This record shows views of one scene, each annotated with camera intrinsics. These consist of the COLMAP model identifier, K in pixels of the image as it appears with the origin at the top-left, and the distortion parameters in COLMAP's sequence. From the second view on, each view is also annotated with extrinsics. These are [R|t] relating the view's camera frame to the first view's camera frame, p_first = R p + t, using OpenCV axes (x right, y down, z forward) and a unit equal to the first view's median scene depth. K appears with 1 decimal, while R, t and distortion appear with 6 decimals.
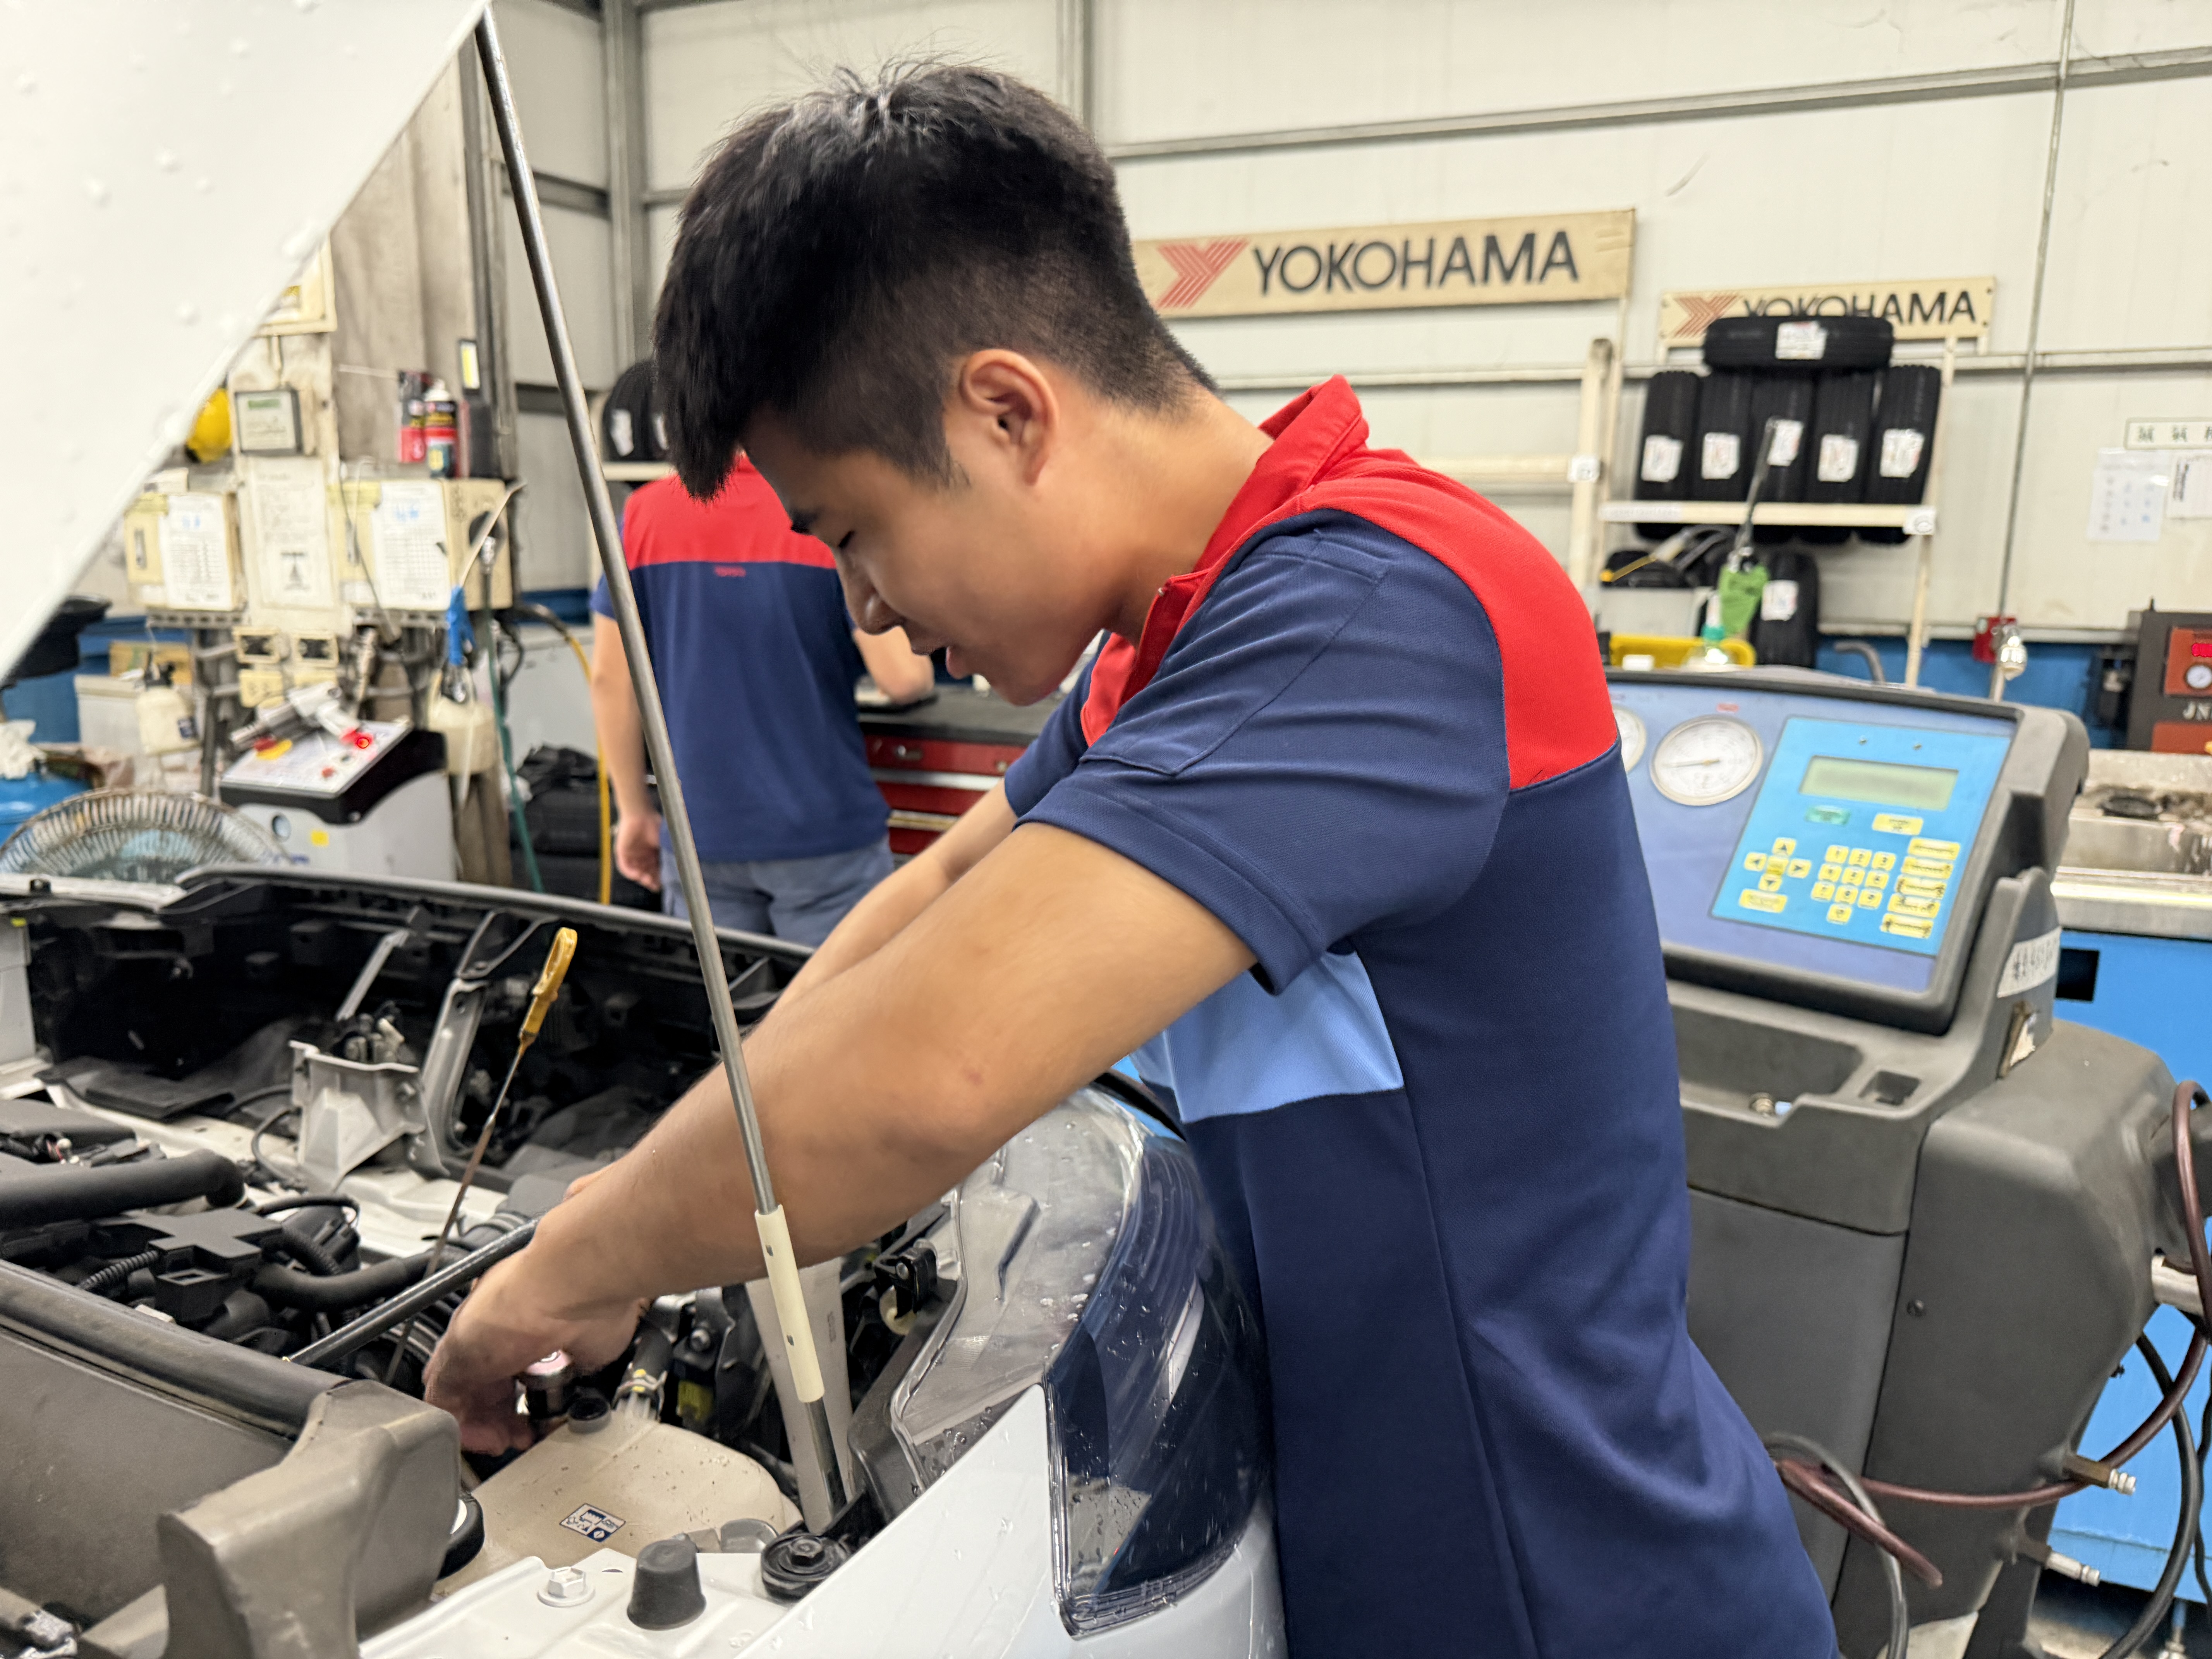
lens RADIAL K [[1566.4, 0, 1023.2], [0, 1566.4, 827.0], [0, 0, 1]] dist [-0.011525, 0.002742]
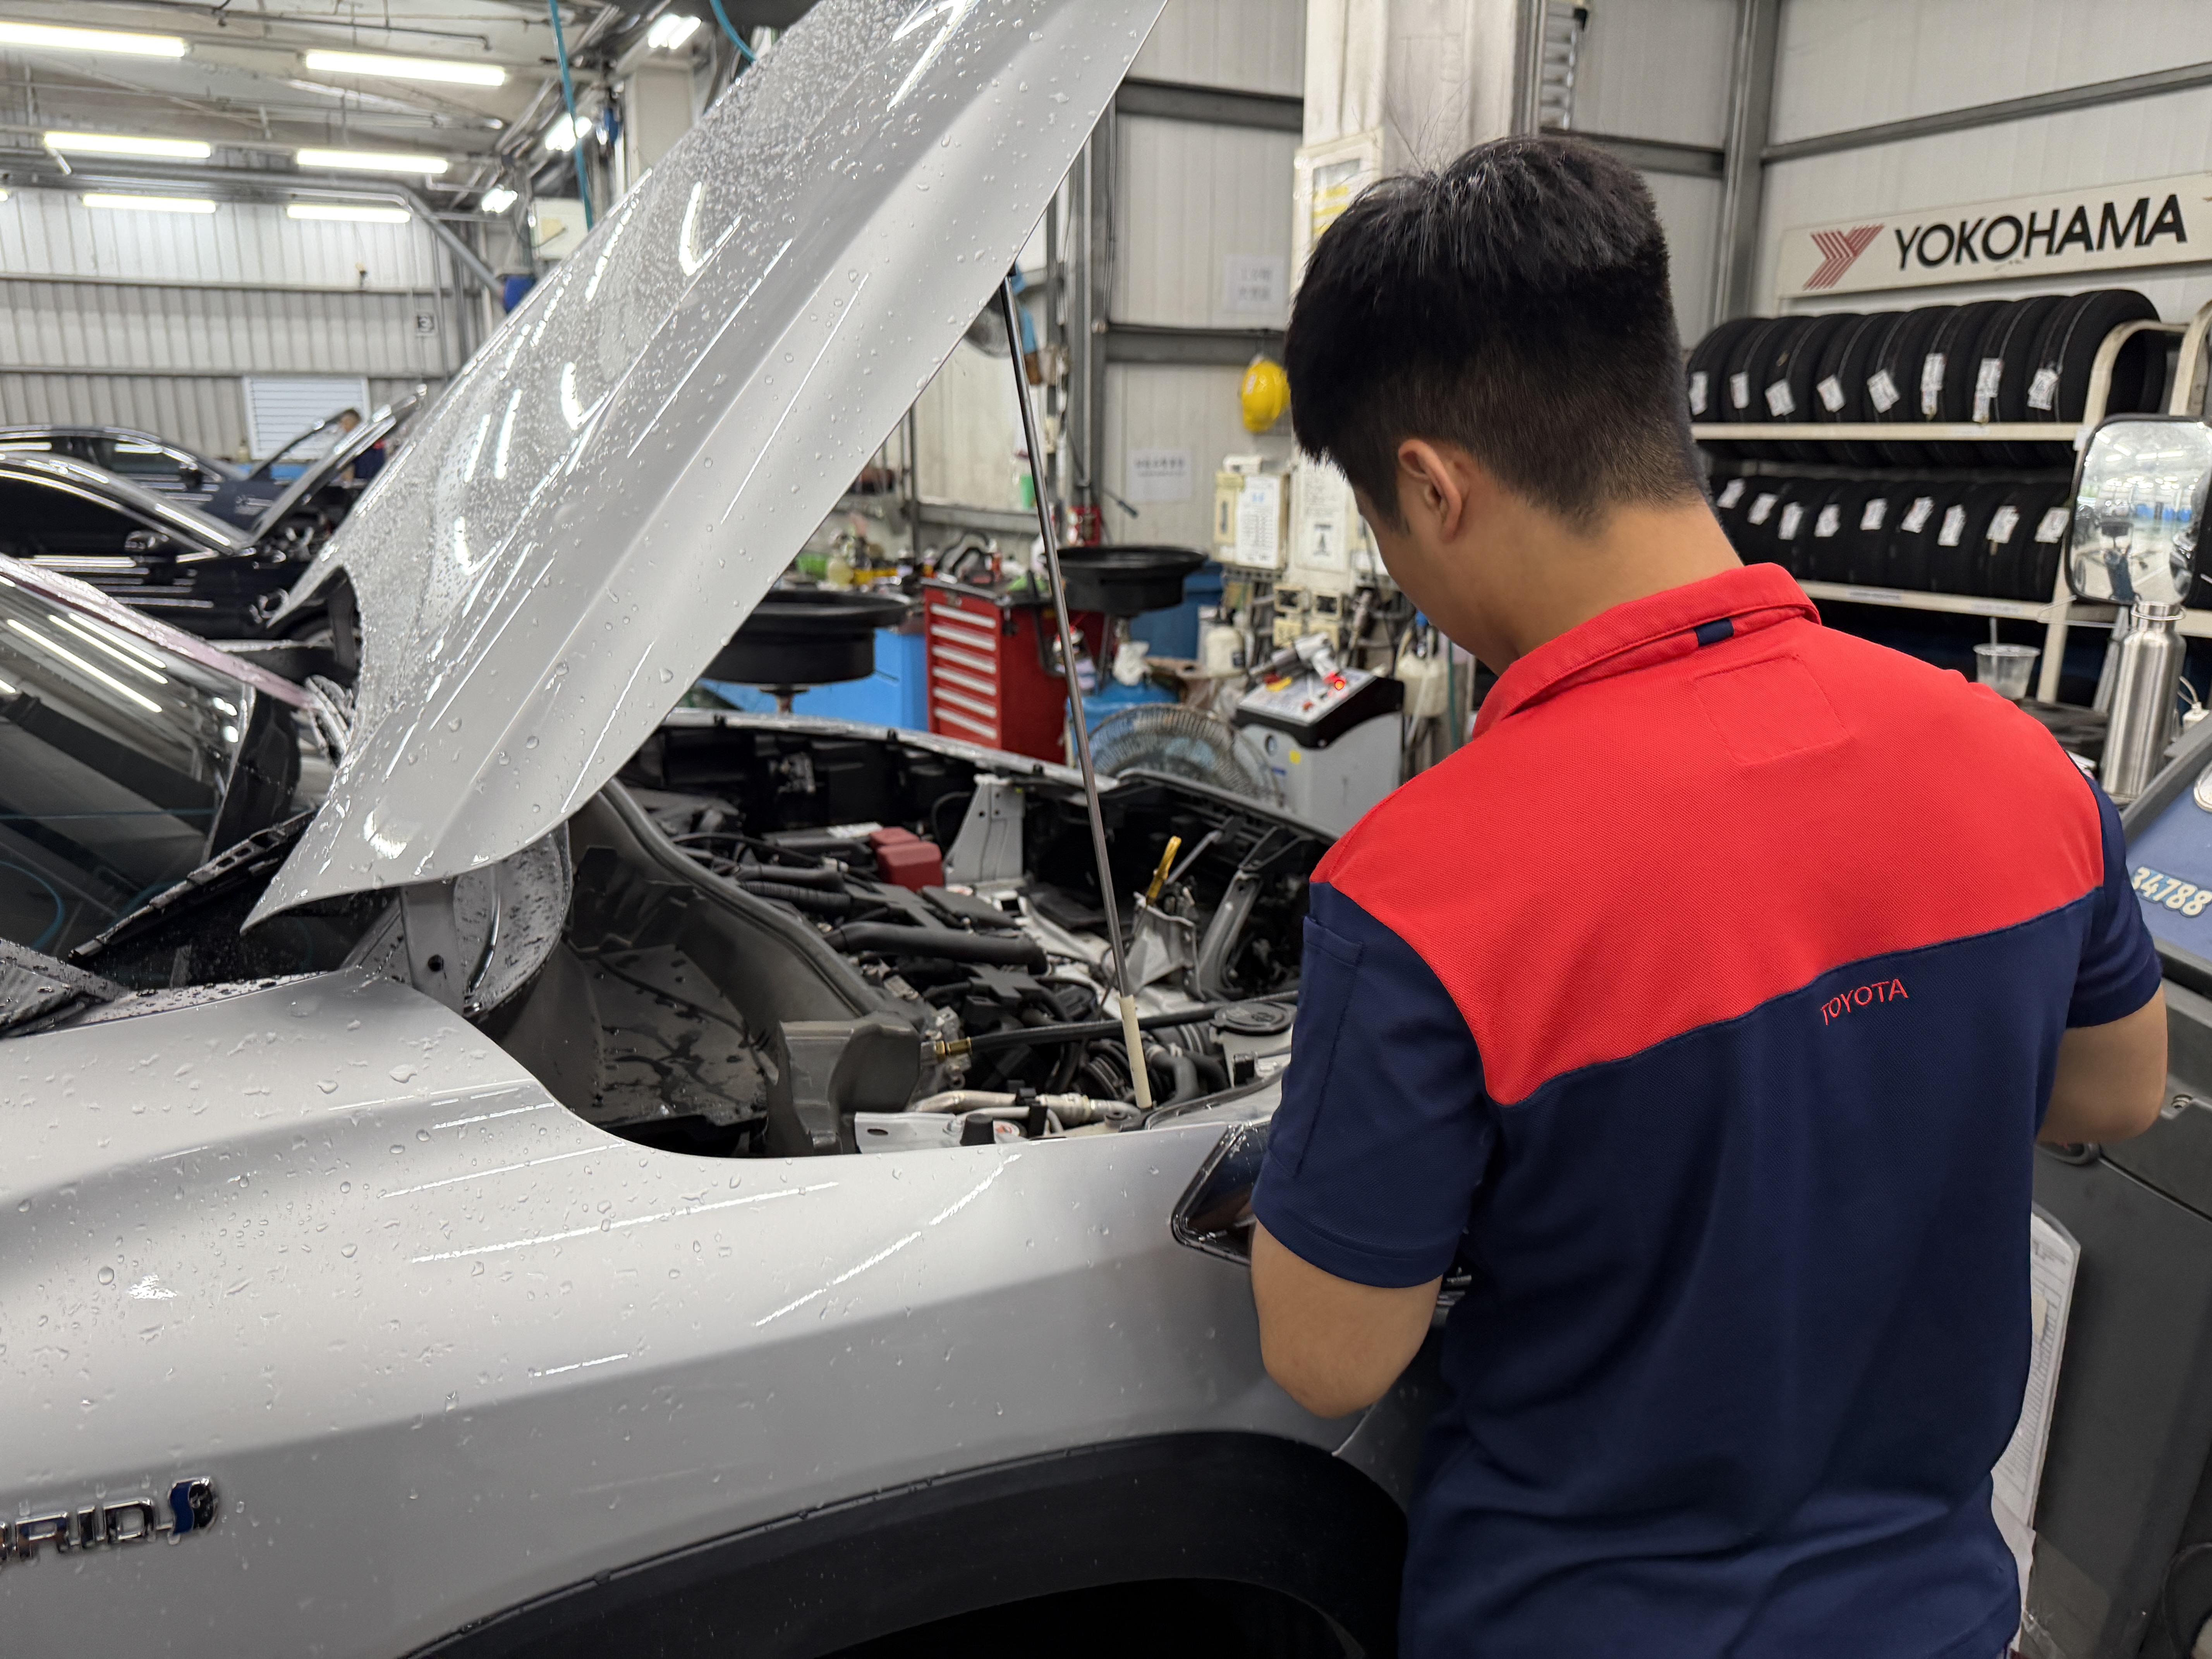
lens RADIAL K [[1539.2, 0, 1109.3], [0, 1539.2, 852.6], [0, 0, 1]] dist [-0.007968, -0.001587]
pose [[0.795625, 0.152484, -0.586285, 0.149068], [-0.118828, 0.988284, 0.095781, -0.015594], [0.594021, -0.006539, 0.804423, -0.079916]]
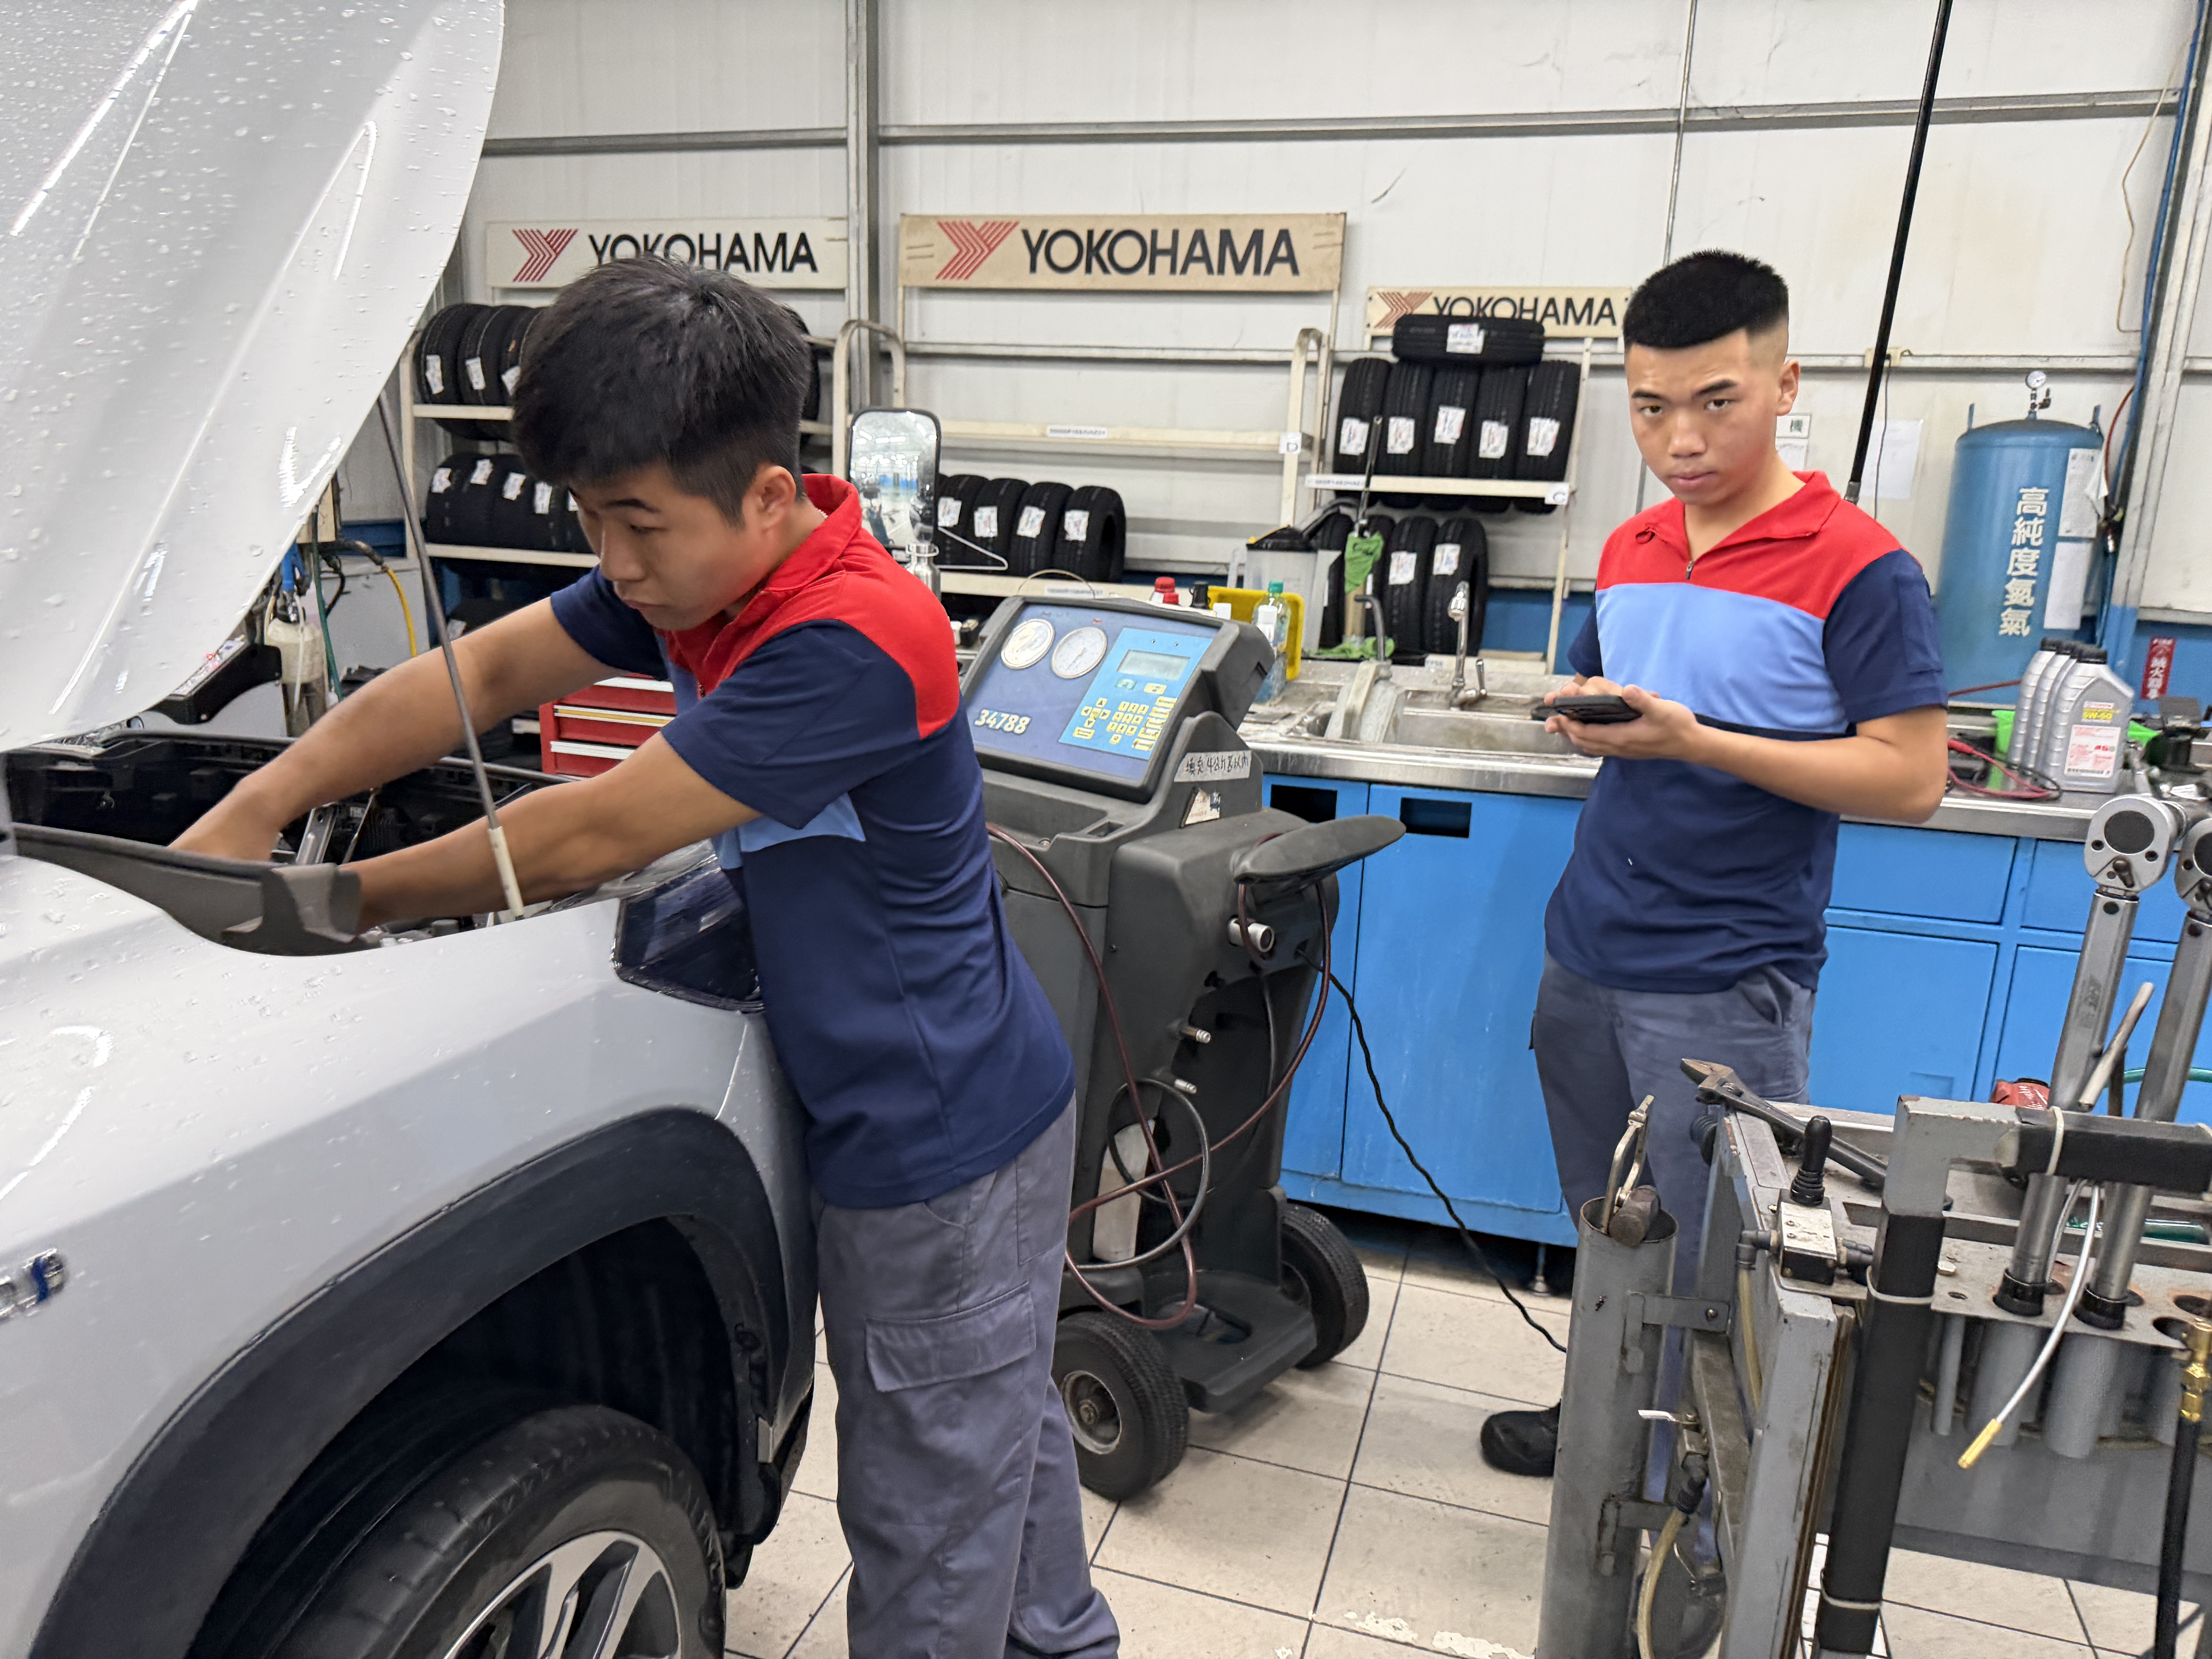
lens RADIAL K [[1555.9, 0, 1091.8], [0, 1555.9, 844.1], [0, 0, 1]] dist [0.053782, -0.063866]
pose [[0.990352, -0.003712, 0.138522, 0.070544], [-0.003170, 0.998773, 0.049429, 0.025433], [-0.138536, -0.049391, 0.989125, -0.253462]]
